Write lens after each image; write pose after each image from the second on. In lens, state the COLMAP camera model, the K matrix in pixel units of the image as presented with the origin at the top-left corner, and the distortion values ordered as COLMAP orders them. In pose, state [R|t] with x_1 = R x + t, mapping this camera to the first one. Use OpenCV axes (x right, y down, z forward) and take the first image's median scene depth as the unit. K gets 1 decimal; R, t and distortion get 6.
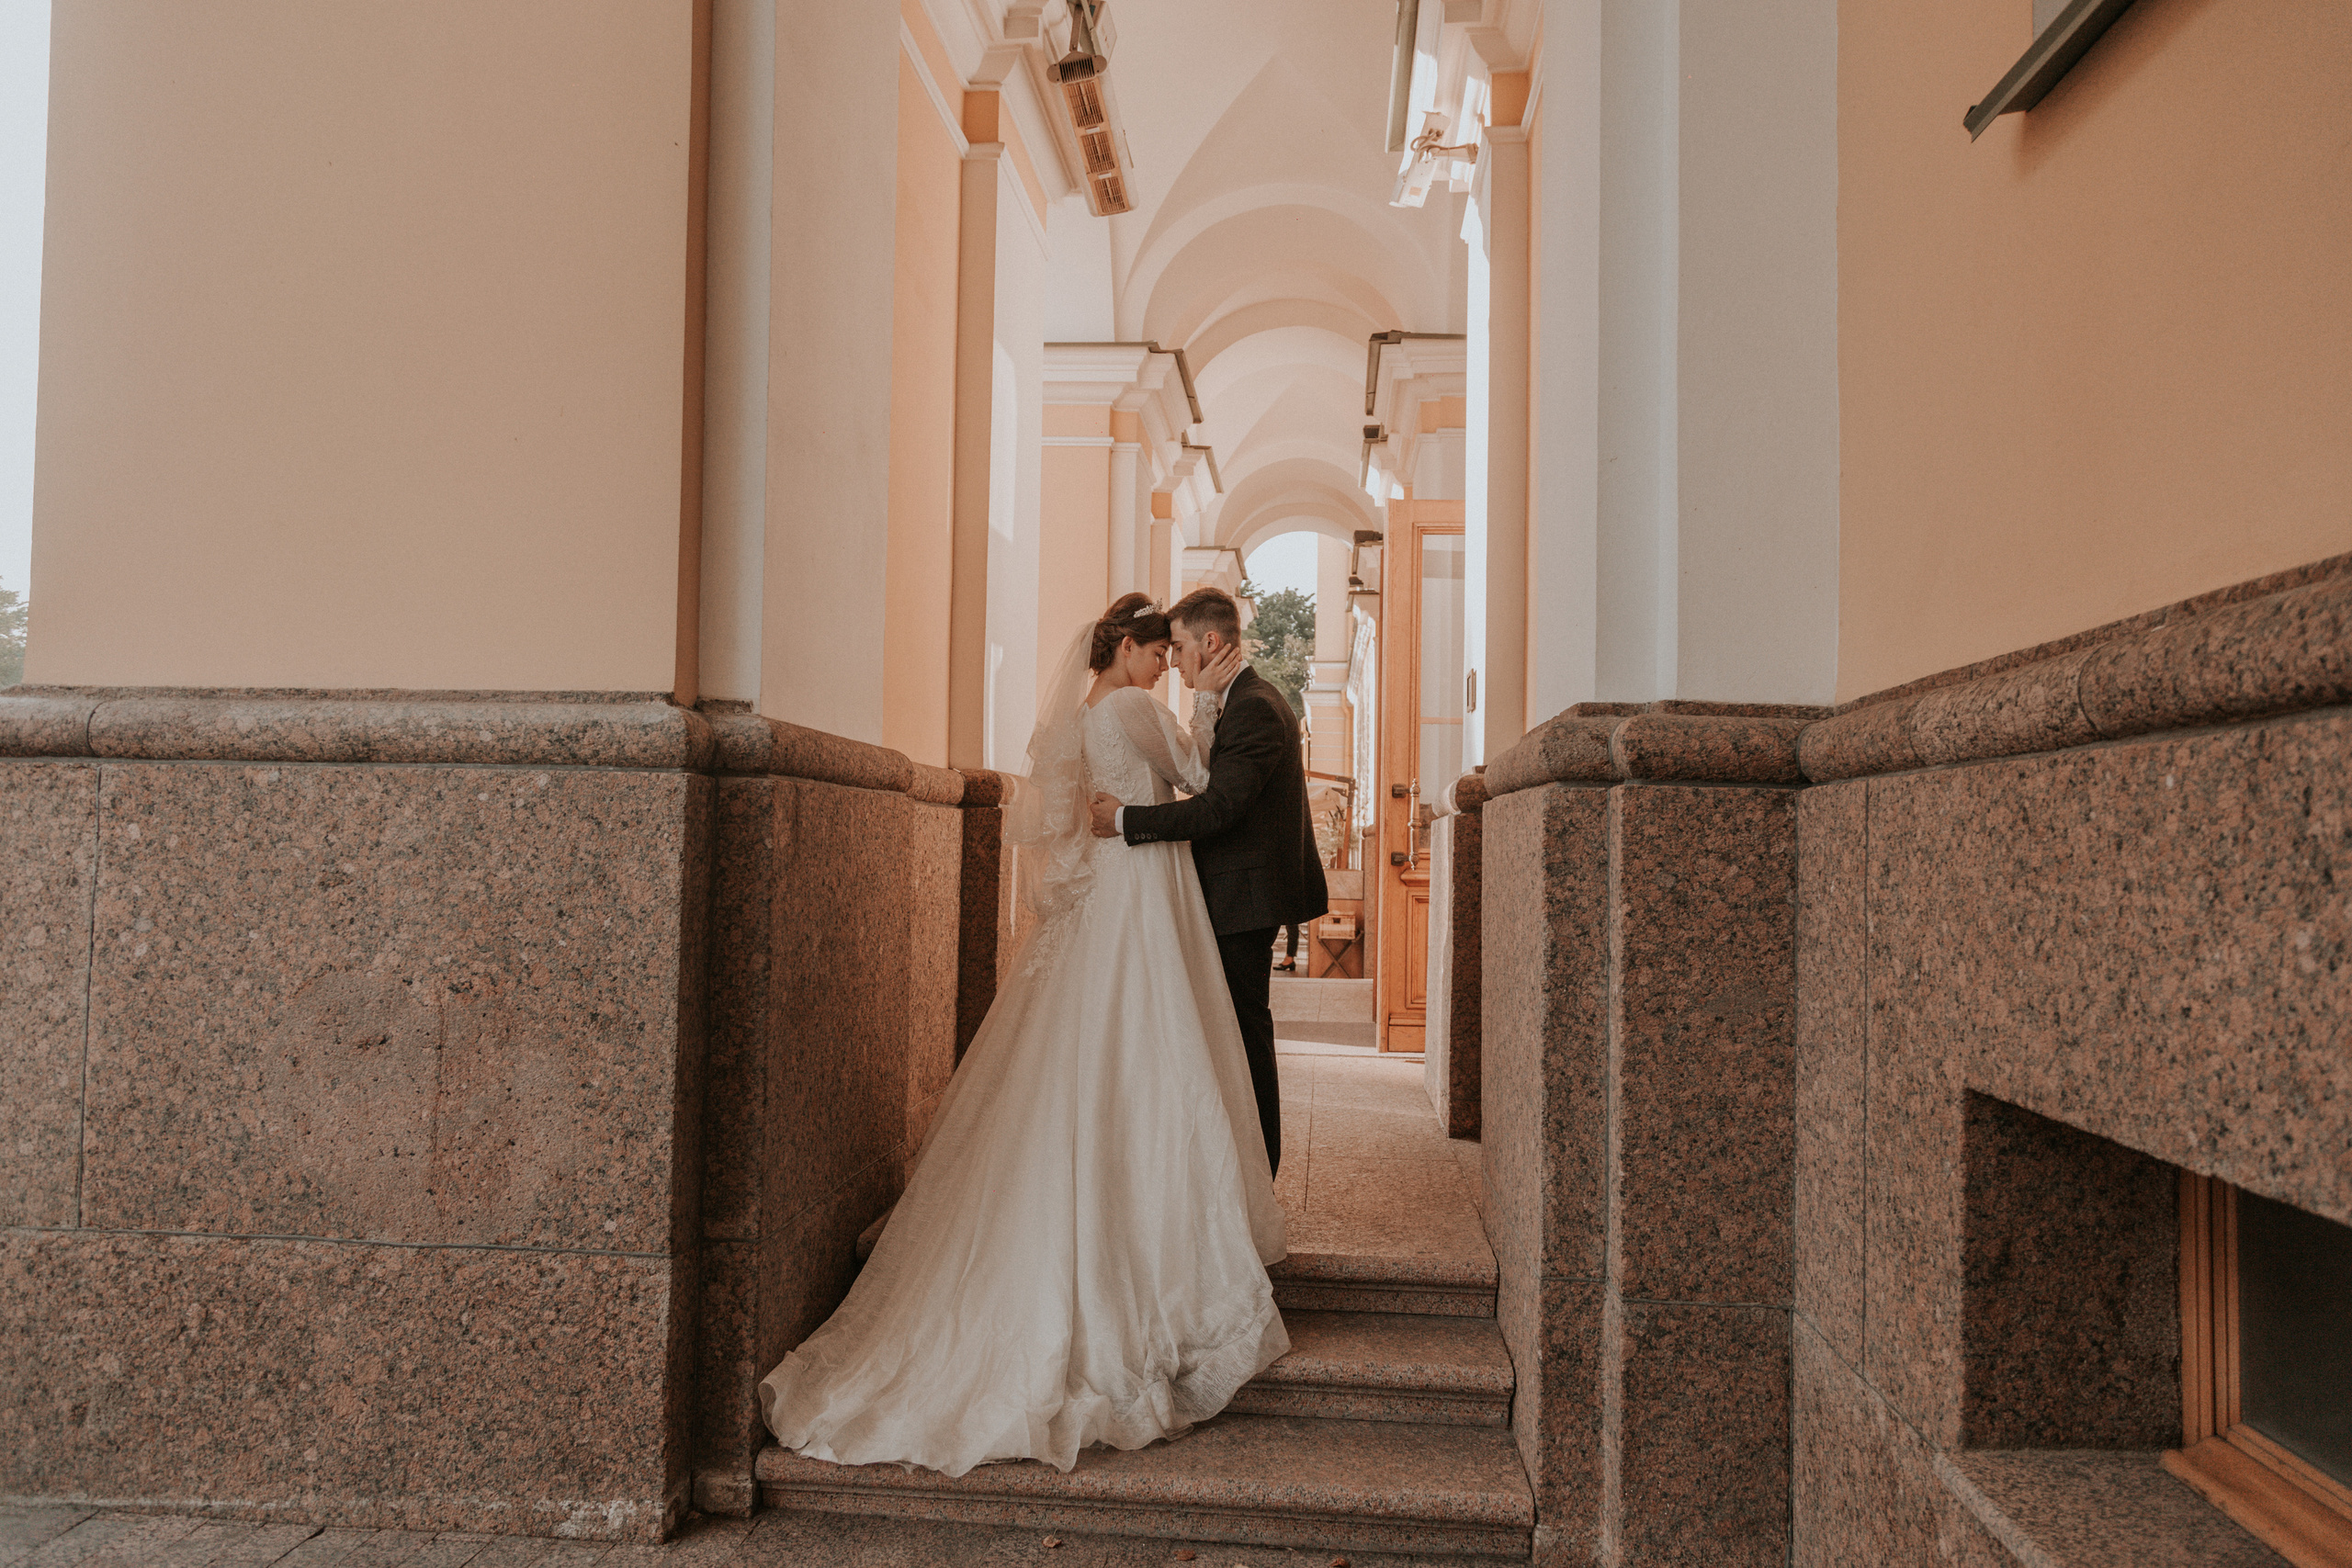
lens RADIAL K [[1571.2, 0, 1181.4], [0, 1571.2, 784.5], [0, 0, 1]] dist [0.016682, -0.022148]
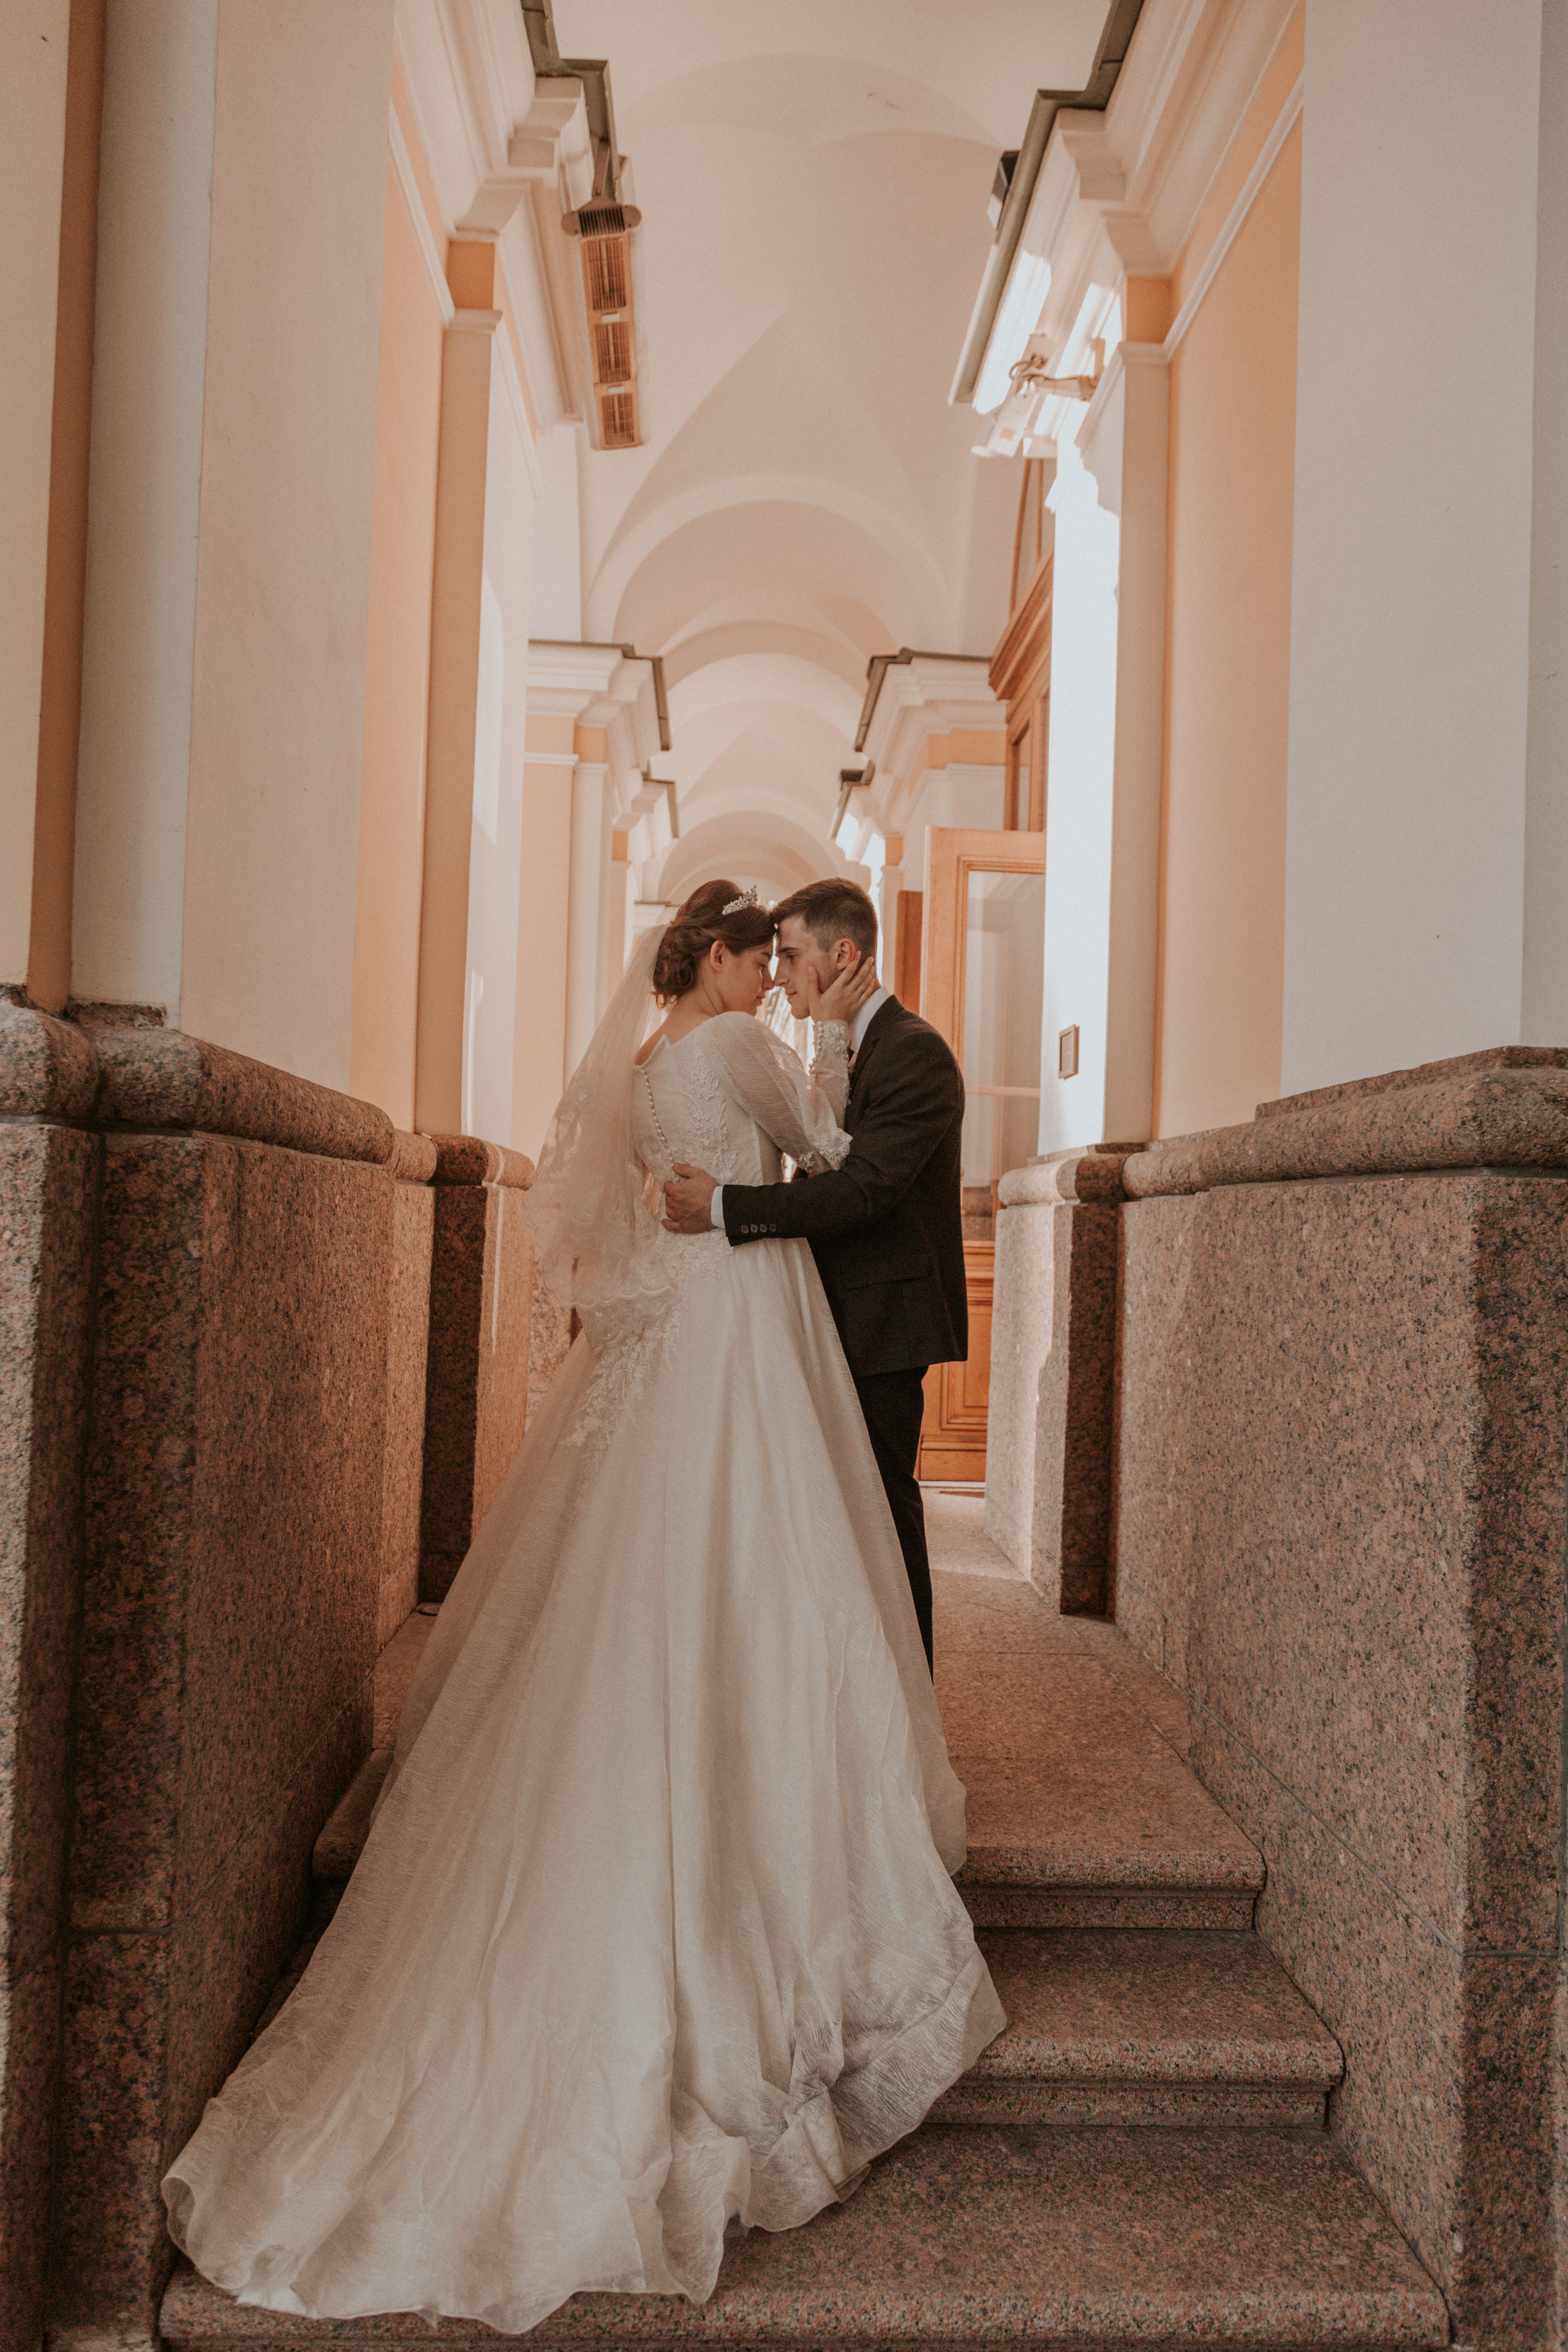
lens RADIAL K [[1571.4, 0, 791.0], [0, 1571.4, 1179.9], [0, 0, 1]] dist [0.016682, -0.022148]
pose [[0.990648, 0.017584, 0.135307, -0.115104], [-0.019167, 0.999762, 0.010407, 0.001574], [-0.135092, -0.012903, 0.990749, 0.367427]]
